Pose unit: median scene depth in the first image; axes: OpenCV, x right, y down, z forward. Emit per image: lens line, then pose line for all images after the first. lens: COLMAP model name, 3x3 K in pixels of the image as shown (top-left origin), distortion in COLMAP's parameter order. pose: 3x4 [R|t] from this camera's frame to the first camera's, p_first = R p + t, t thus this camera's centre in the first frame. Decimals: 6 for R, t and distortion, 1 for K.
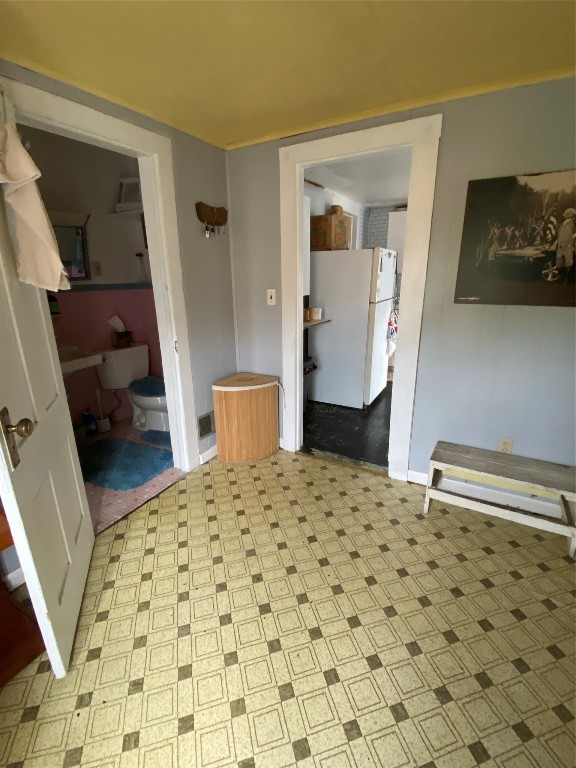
lens RADIAL K [[362.7, 0, 288.0], [0, 362.7, 384.0], [0, 0, 1]] dist [0.001218, 0.000072]
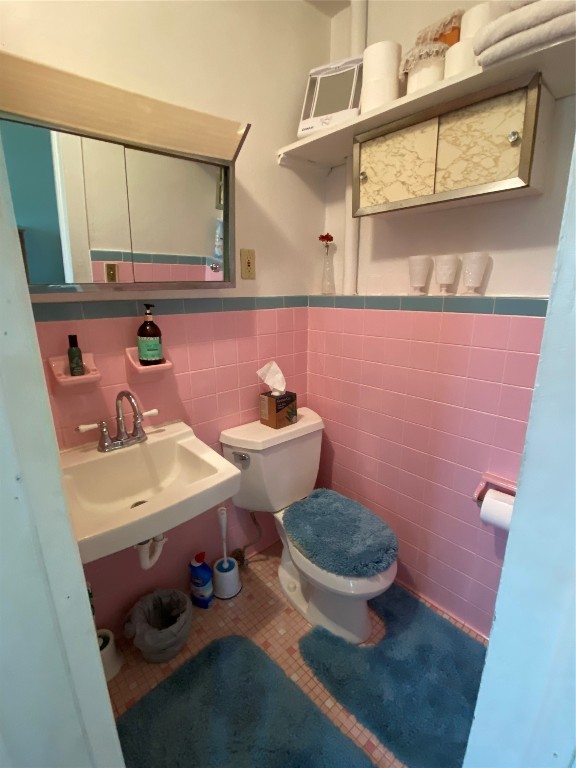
lens RADIAL K [[362.7, 0, 288.0], [0, 362.7, 384.0], [0, 0, 1]] dist [0.001218, 0.000072]
pose [[0.945442, 0.075814, -0.316845, -0.306798], [-0.091429, 0.995207, -0.034688, -0.146745], [0.312697, 0.061764, 0.947843, 0.564239]]
